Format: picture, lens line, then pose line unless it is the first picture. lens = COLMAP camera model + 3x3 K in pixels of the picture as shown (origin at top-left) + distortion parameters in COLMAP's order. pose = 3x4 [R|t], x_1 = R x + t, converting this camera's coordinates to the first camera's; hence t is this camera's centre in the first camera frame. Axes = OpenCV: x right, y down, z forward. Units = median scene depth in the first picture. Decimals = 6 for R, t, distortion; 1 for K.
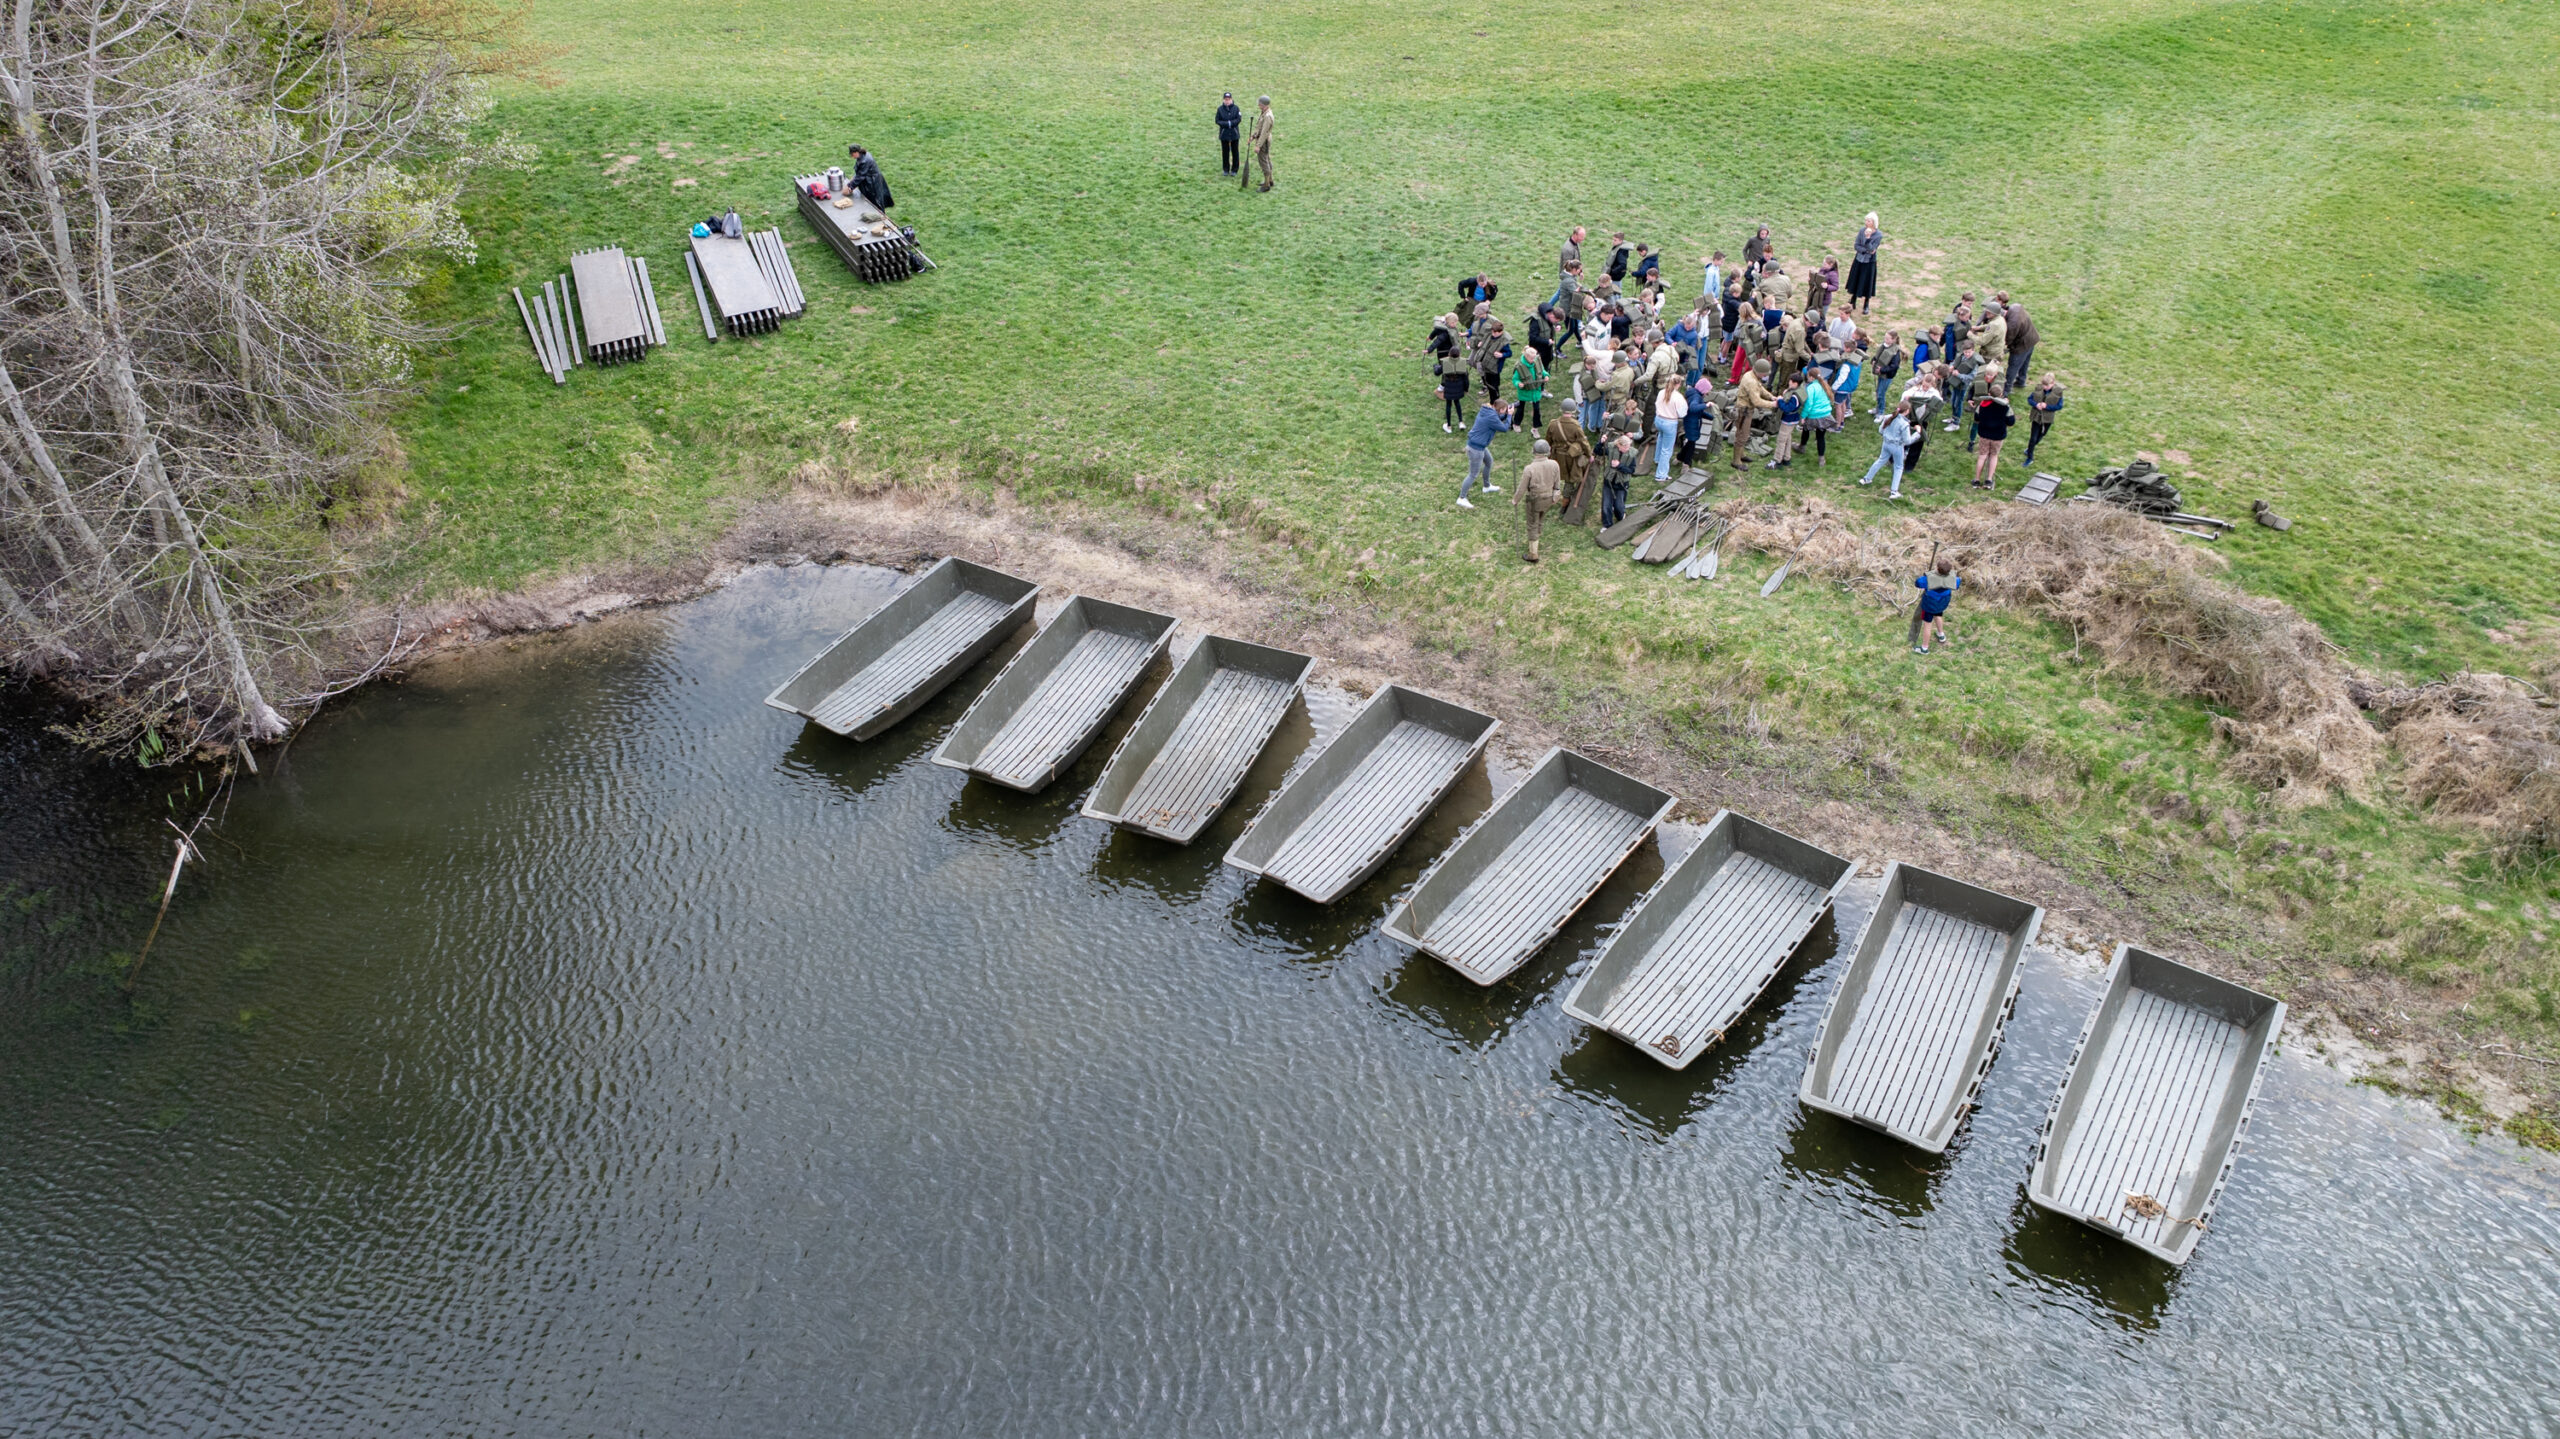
lens RADIAL K [[1787.8, 0, 1280.0], [0, 1787.8, 719.5], [0, 0, 1]] dist [-0.018395, -0.004878]
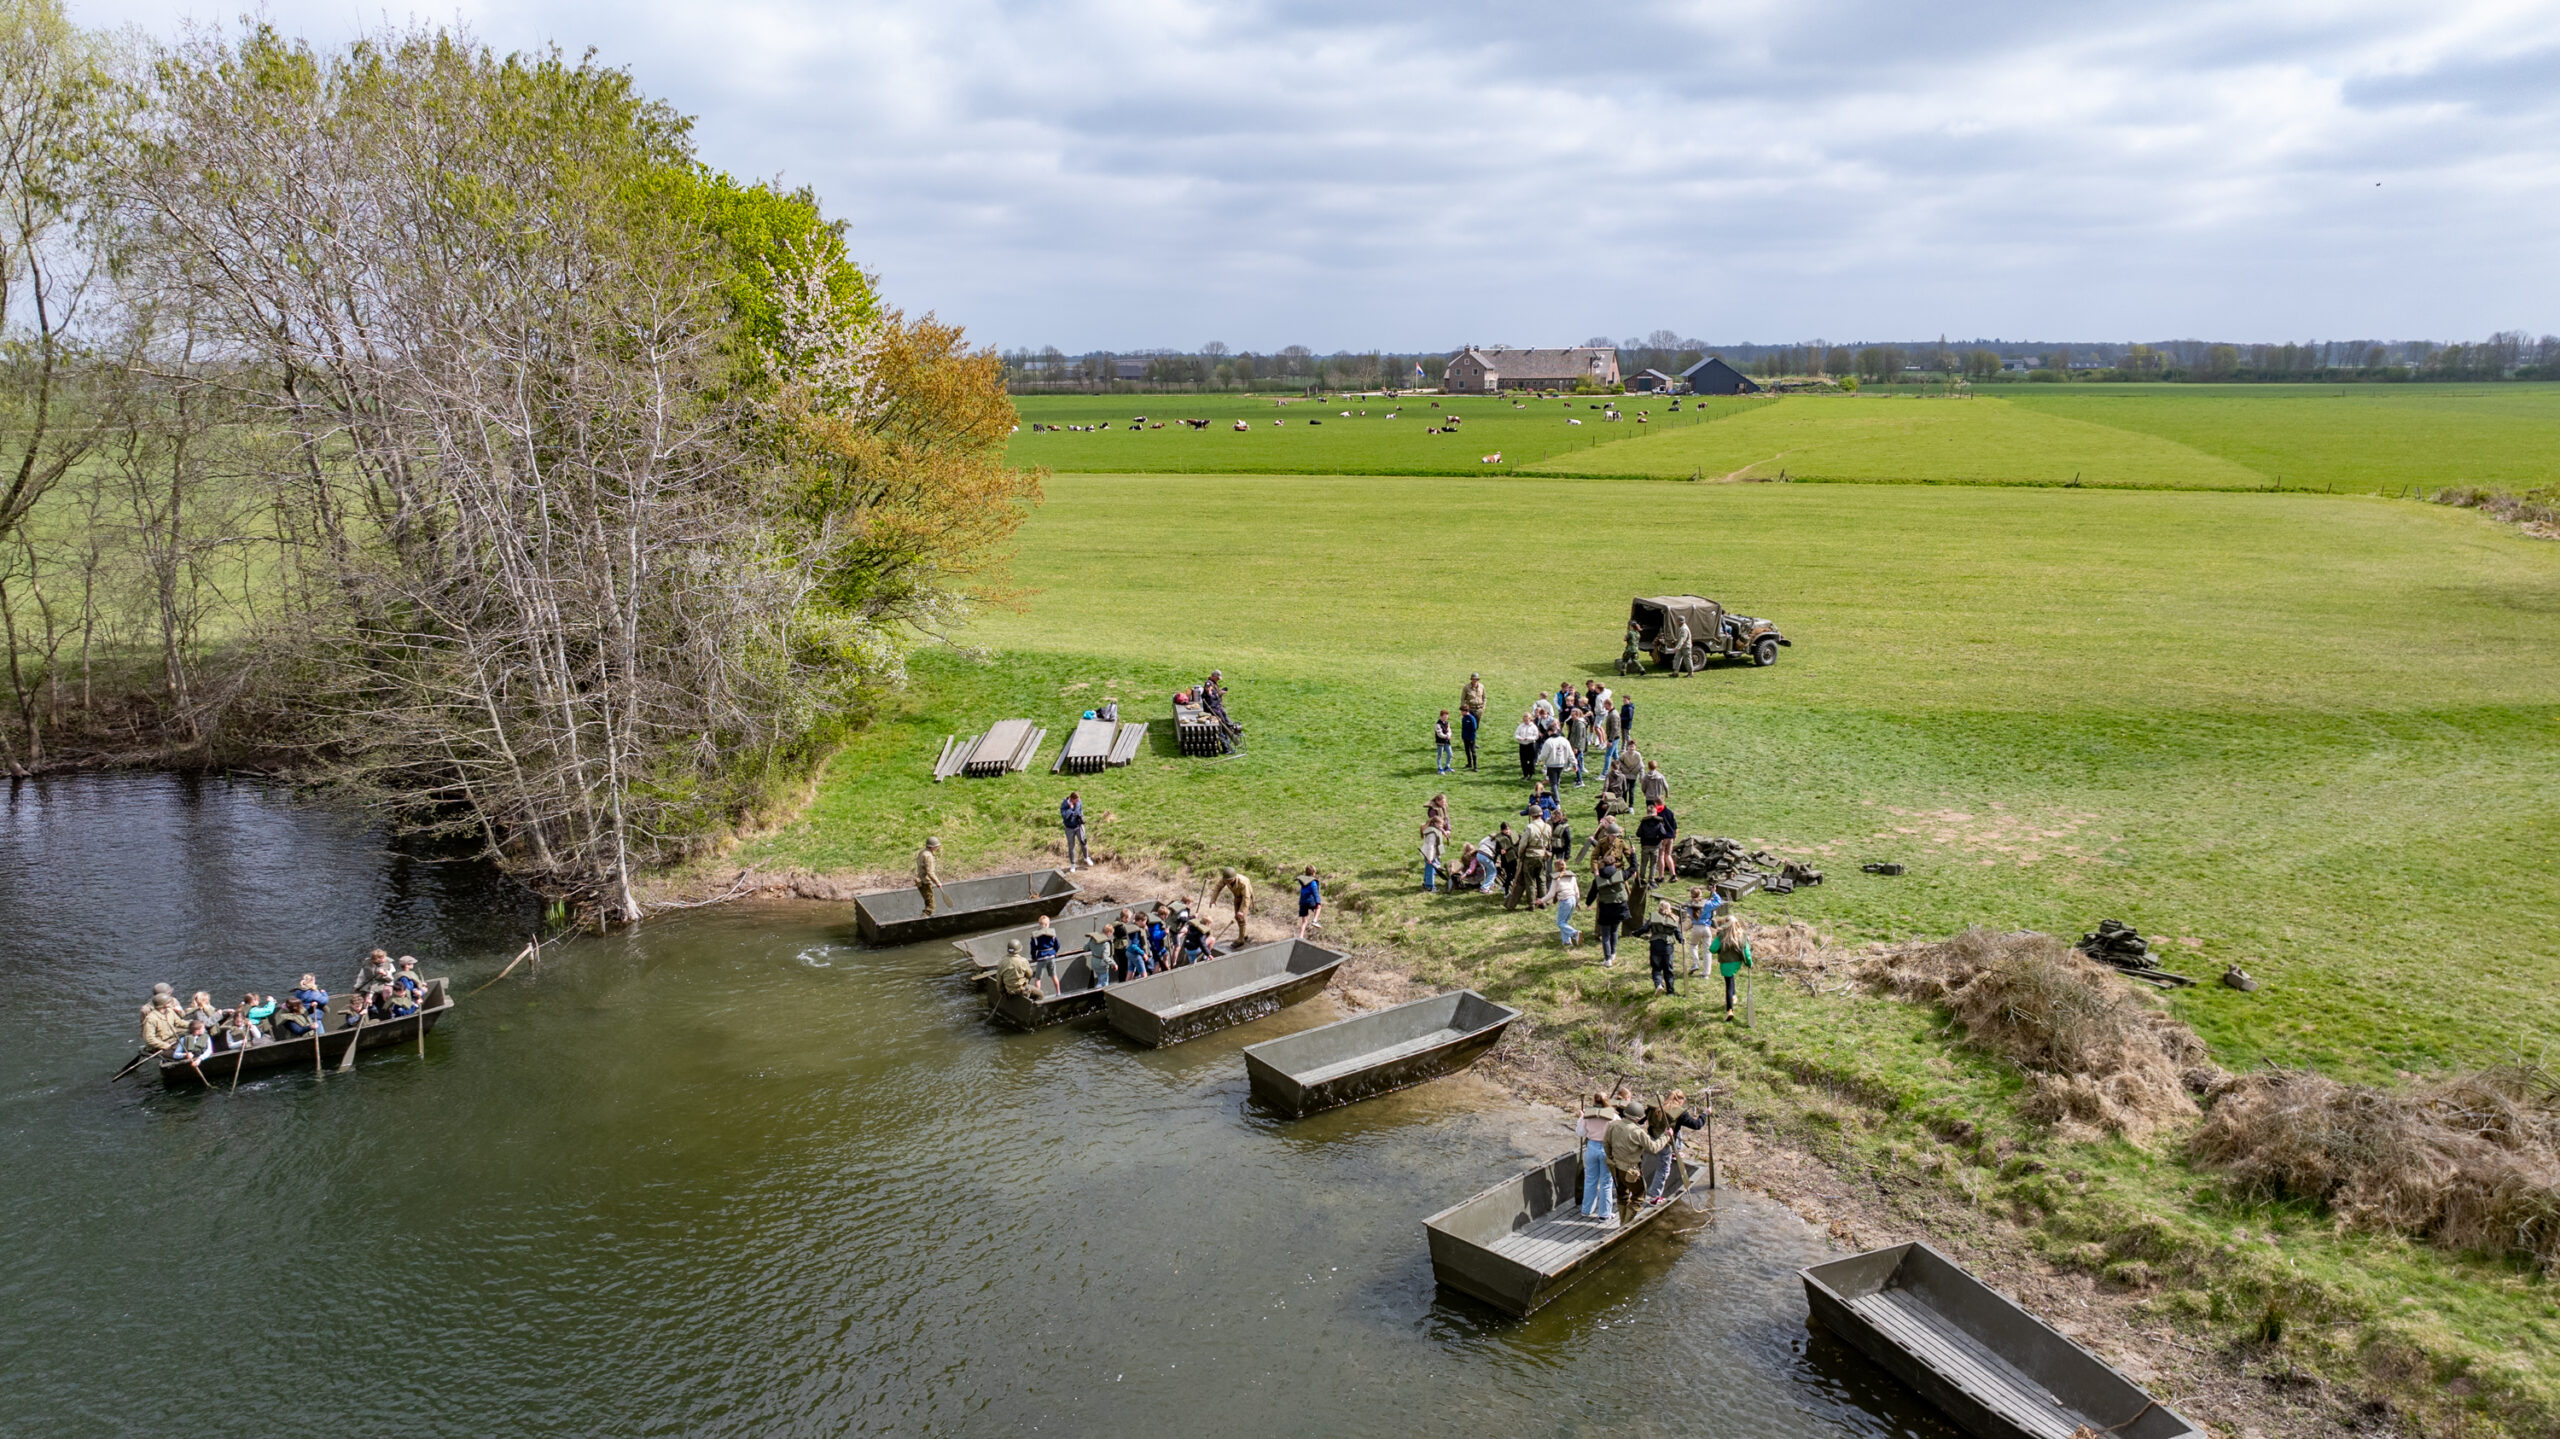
lens RADIAL K [[1787.8, 0, 1280.0], [0, 1787.8, 719.5], [0, 0, 1]] dist [-0.018395, -0.004878]
pose [[0.917831, 0.072934, -0.390213, 0.418375], [-0.231362, 0.897050, -0.376527, 0.254647], [0.322579, 0.435869, 0.840215, -0.104626]]
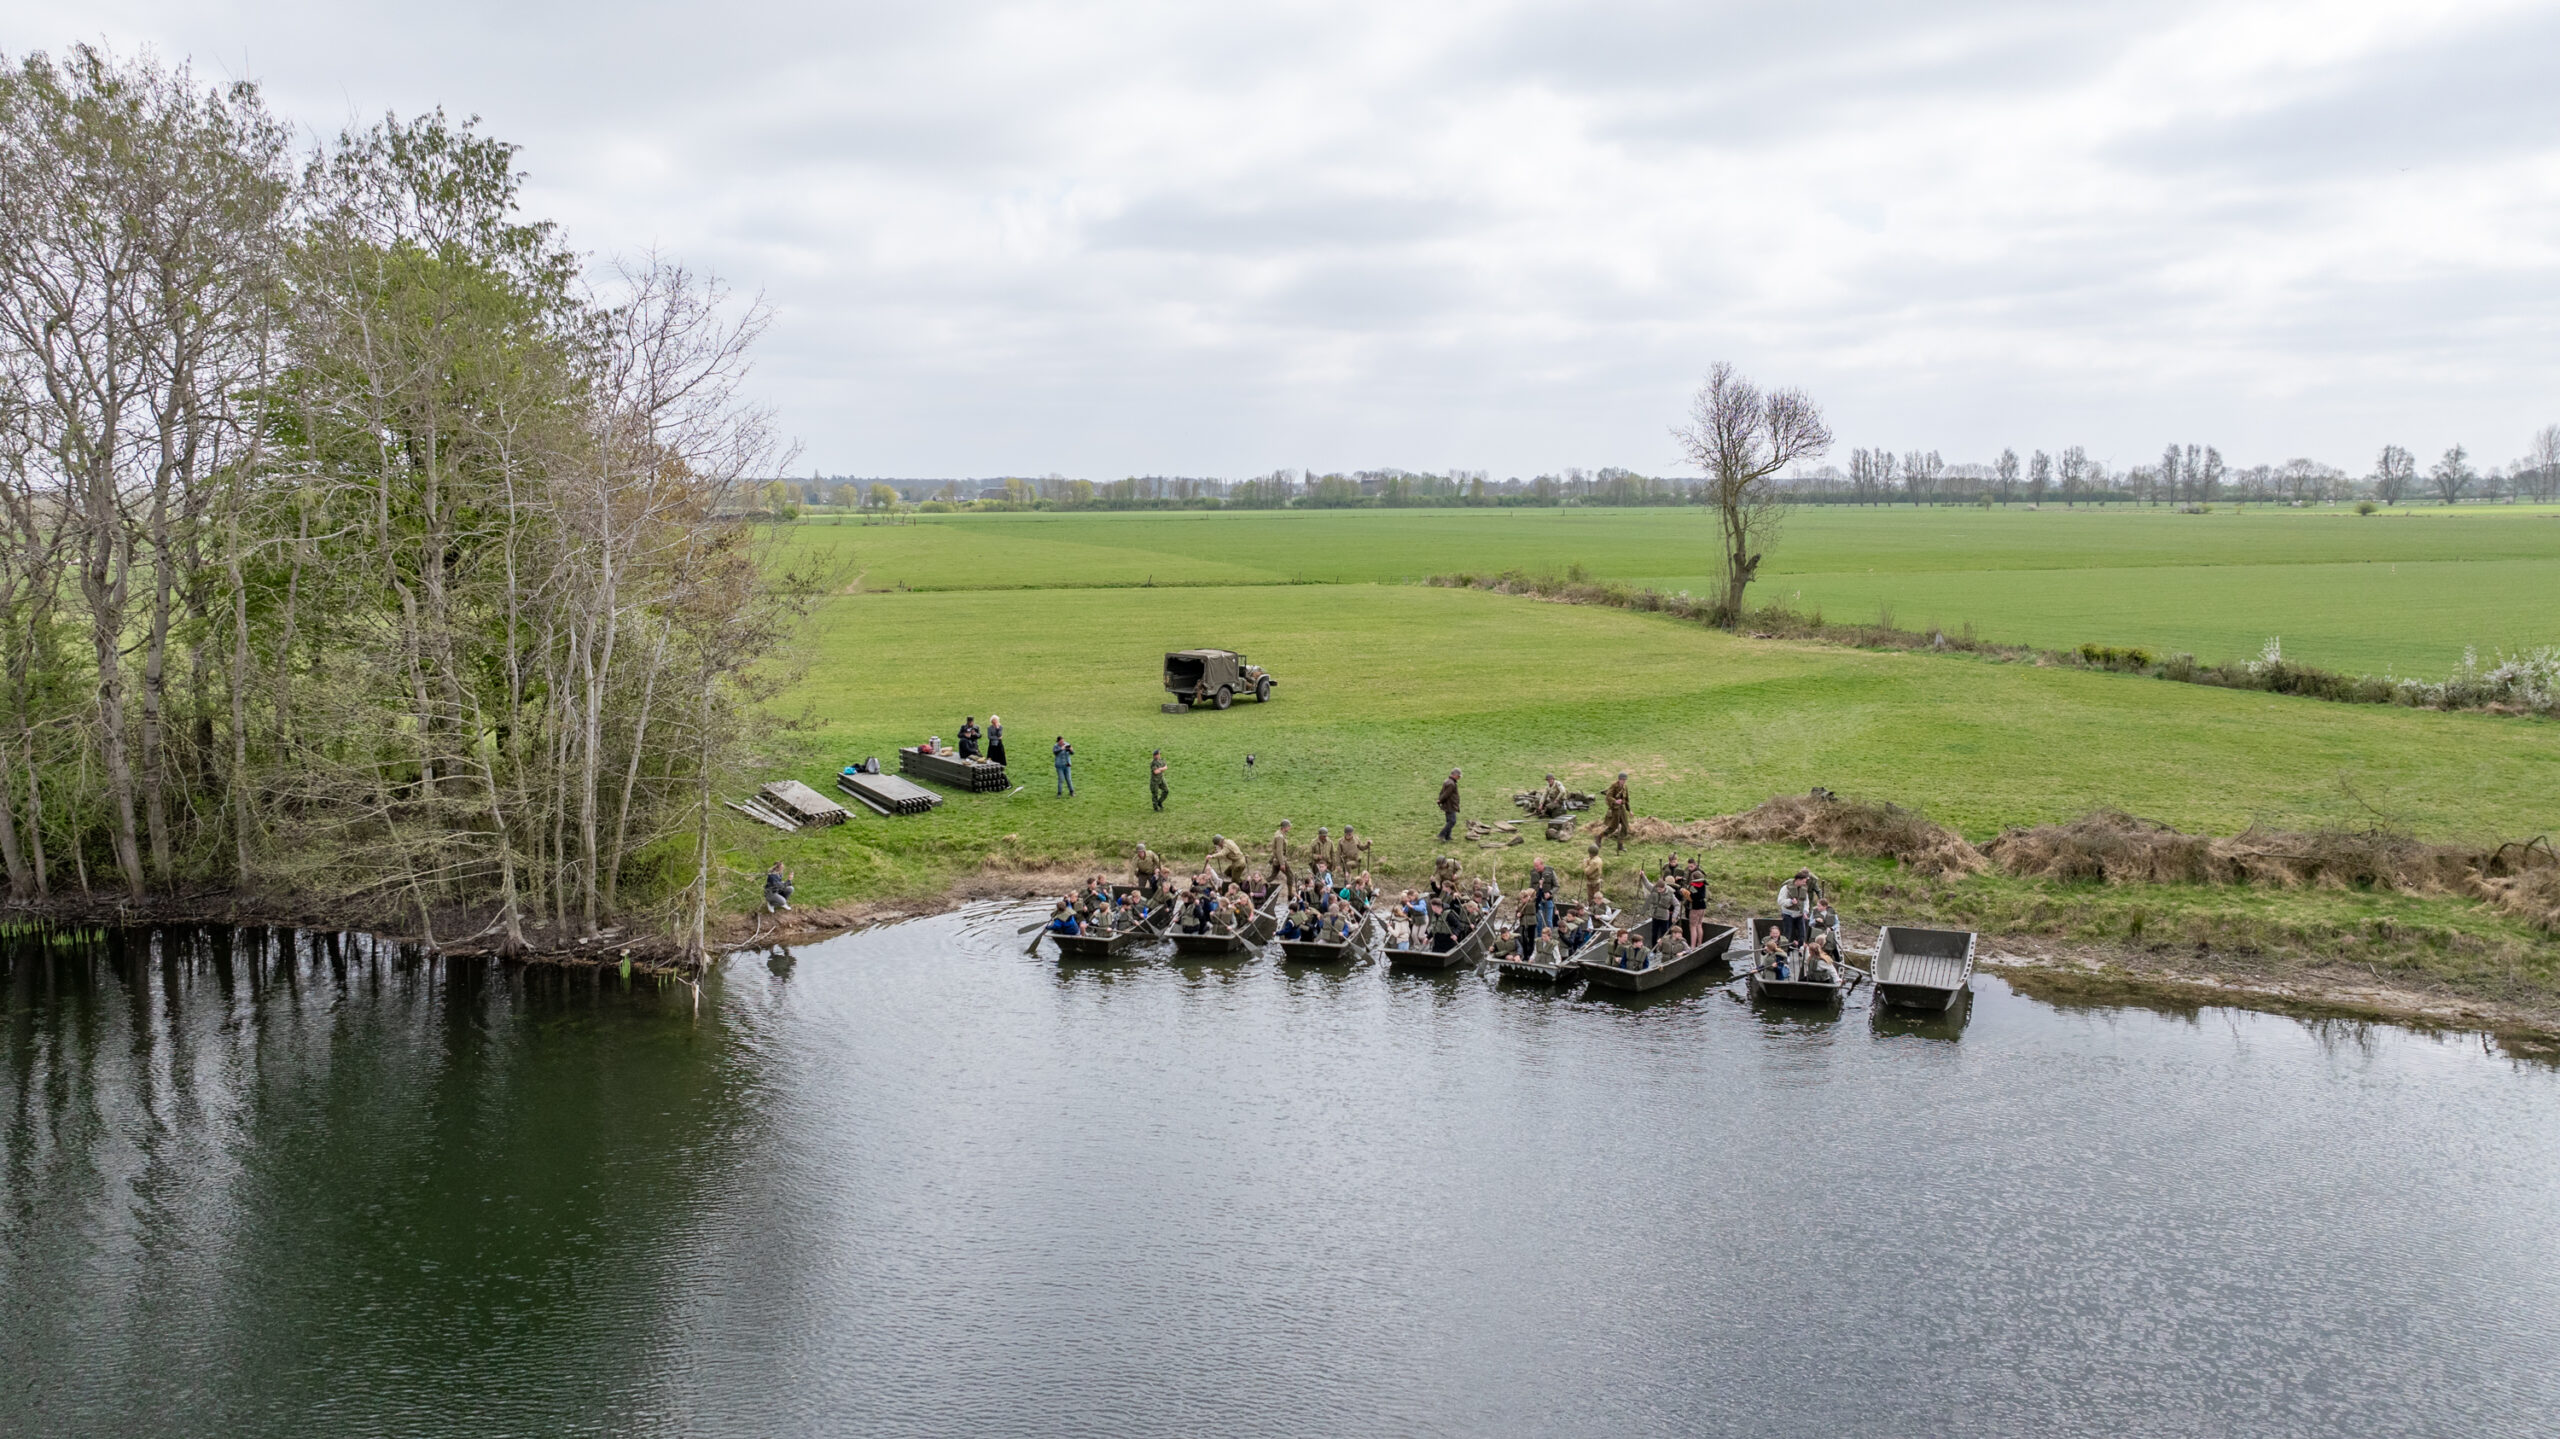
lens RADIAL K [[1787.8, 0, 1280.0], [0, 1787.8, 719.5], [0, 0, 1]] dist [-0.018395, -0.004878]
pose [[0.979210, -0.030750, 0.200507, -0.342423], [0.124729, 0.870780, -0.475590, 0.523957], [-0.159973, 0.490711, 0.856511, -0.389209]]
